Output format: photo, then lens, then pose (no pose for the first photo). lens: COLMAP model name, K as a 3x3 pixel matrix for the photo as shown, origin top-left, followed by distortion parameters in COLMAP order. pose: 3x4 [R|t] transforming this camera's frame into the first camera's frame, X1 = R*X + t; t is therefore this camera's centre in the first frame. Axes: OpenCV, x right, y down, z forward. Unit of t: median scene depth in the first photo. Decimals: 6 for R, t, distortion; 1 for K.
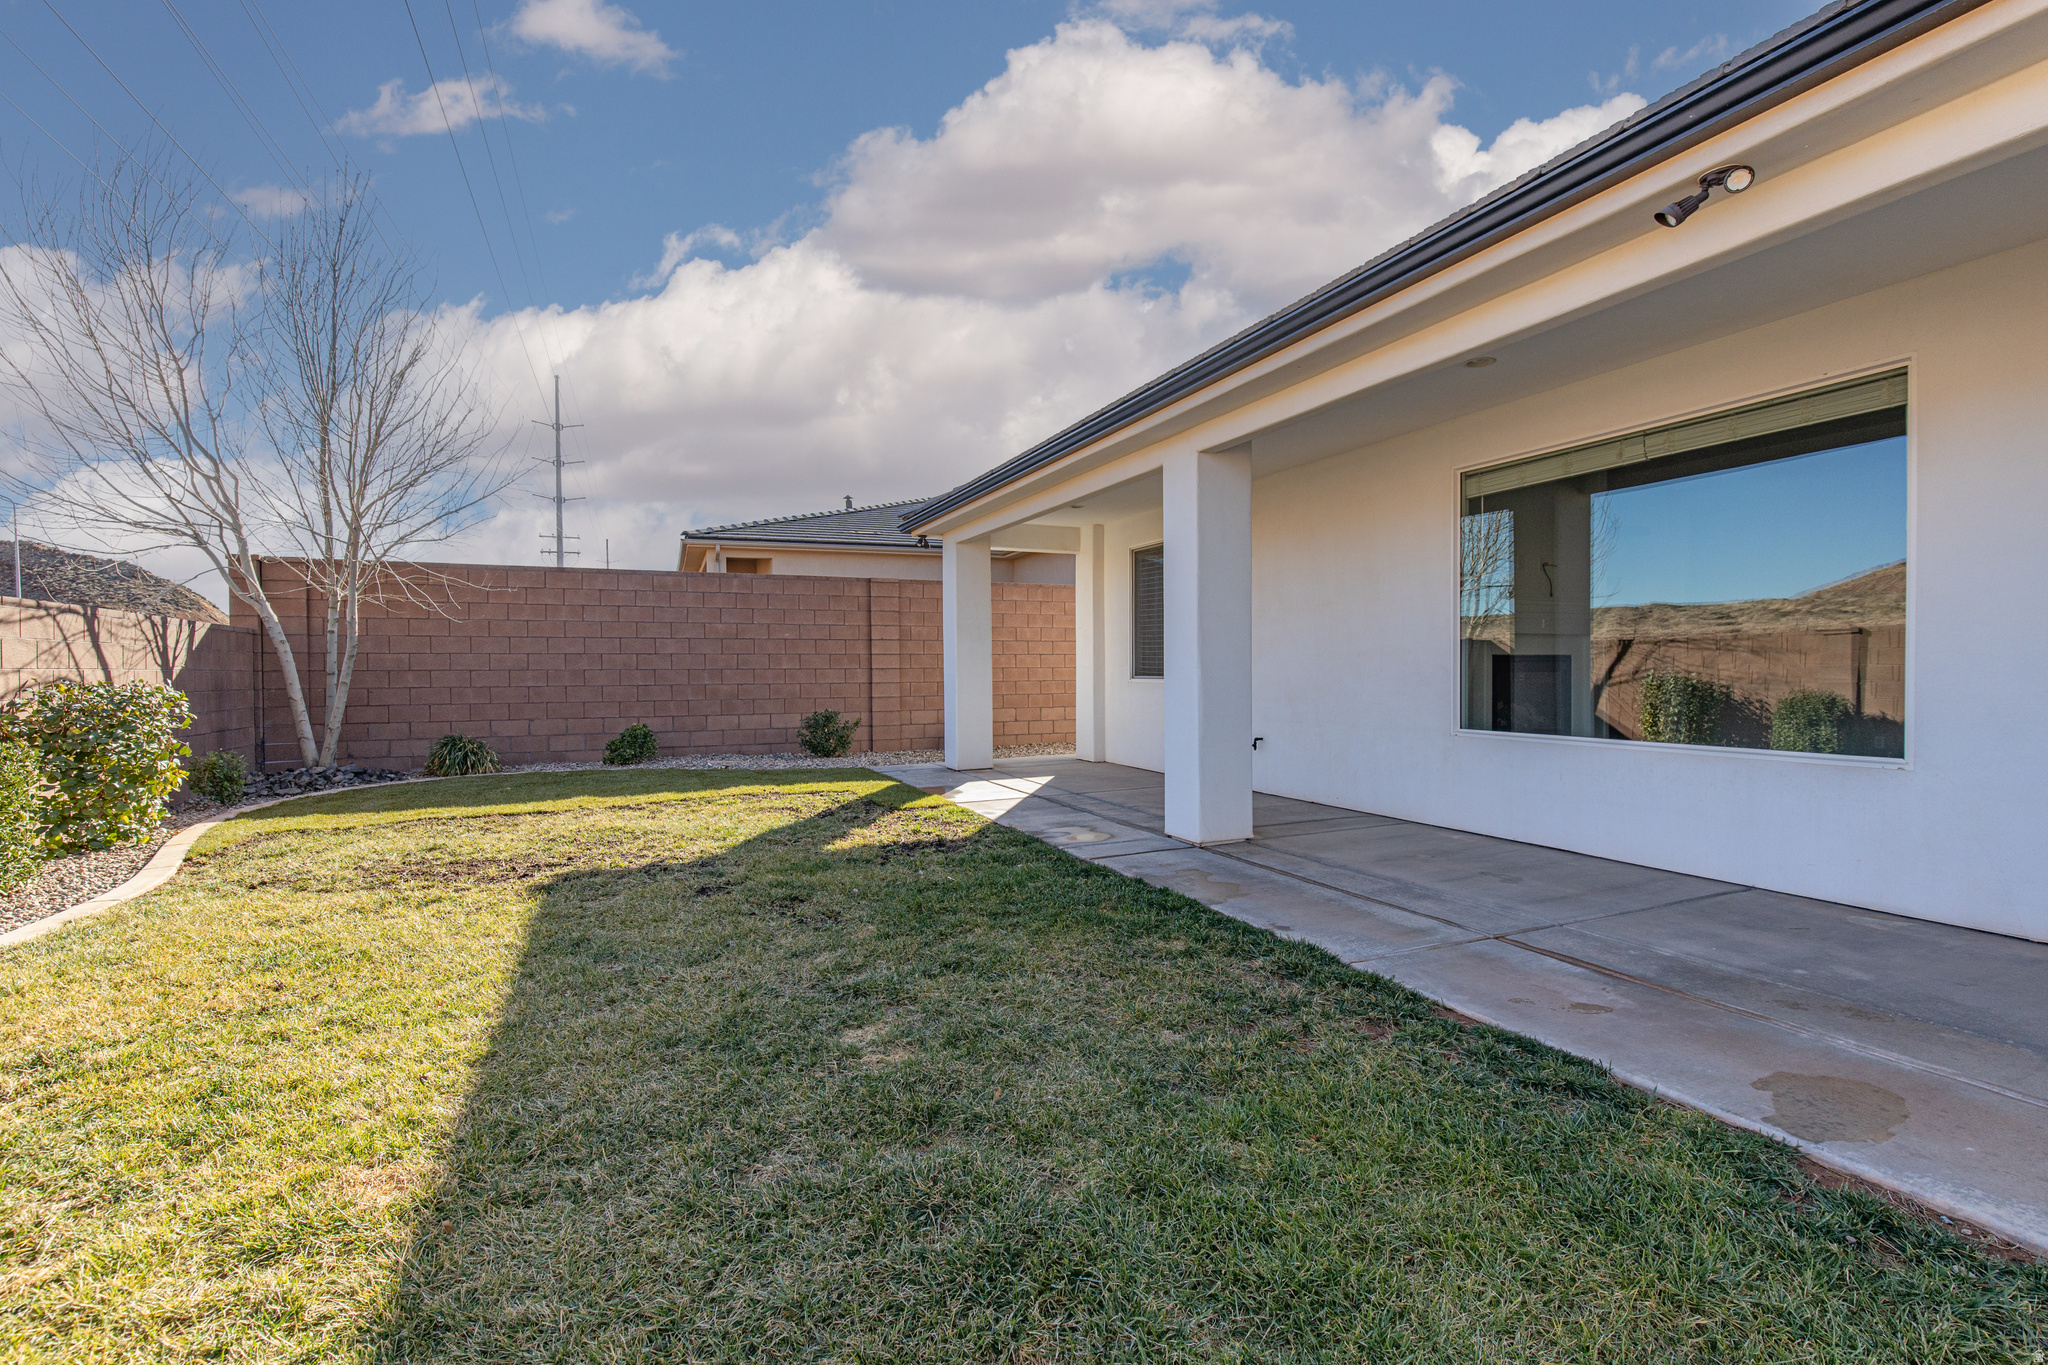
lens RADIAL K [[922.8, 0, 1025.3], [0, 922.8, 682.3], [0, 0, 1]] dist [0.007588, 0.000018]
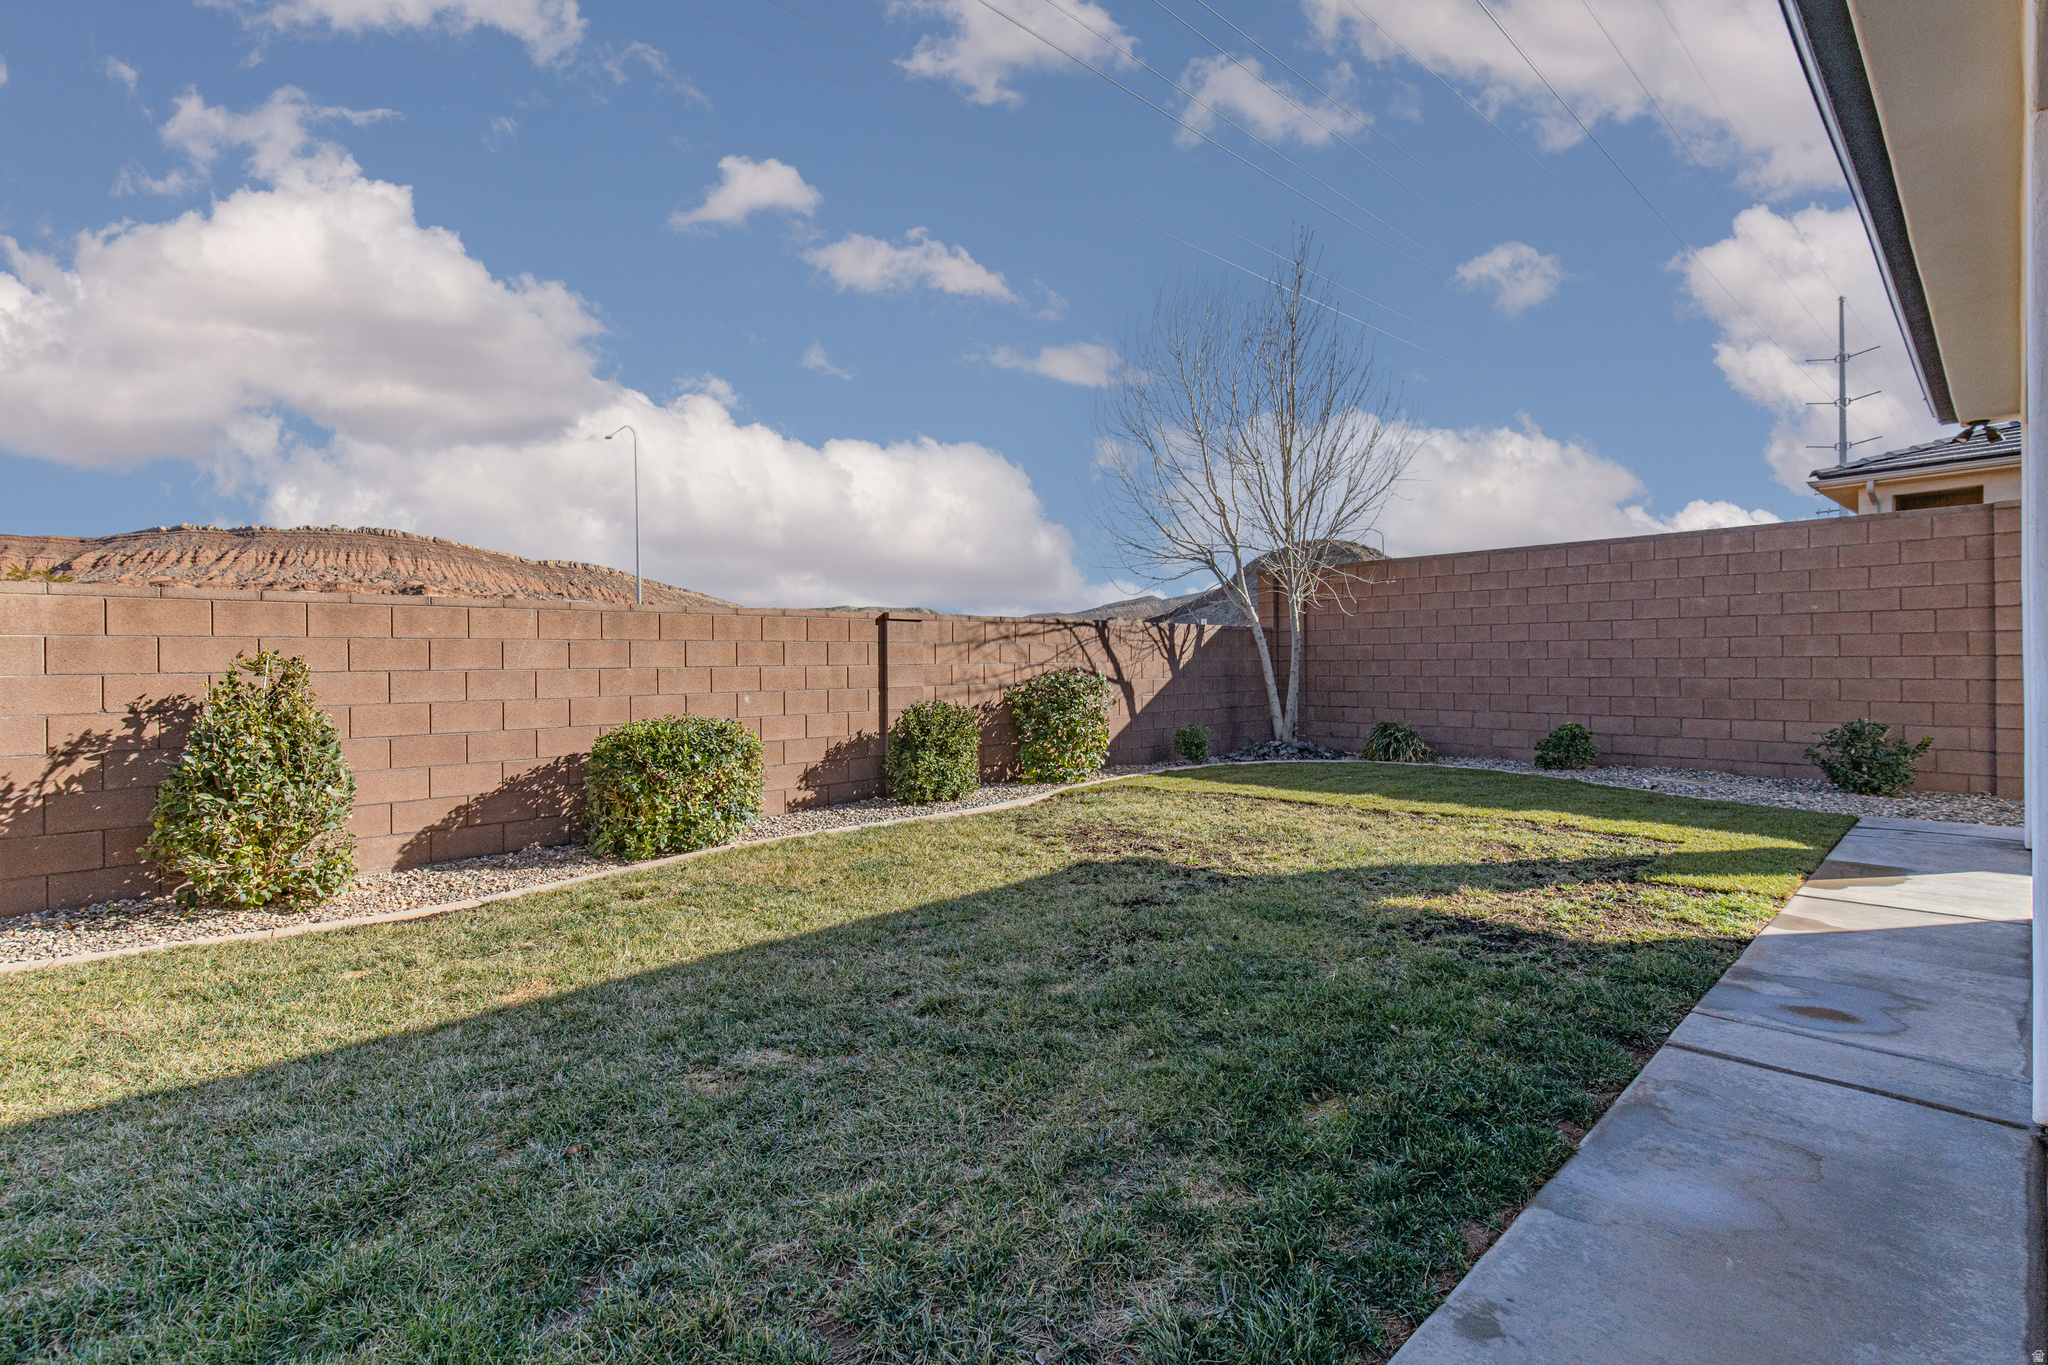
lens RADIAL K [[922.8, 0, 1028.8], [0, 922.8, 671.5], [0, 0, 1]] dist [0.007588, 0.000018]
pose [[0.331320, 0.012210, -0.943439, 0.218261], [-0.004419, 0.999925, 0.011389, -0.009760], [0.943508, 0.000395, 0.331349, 0.247922]]
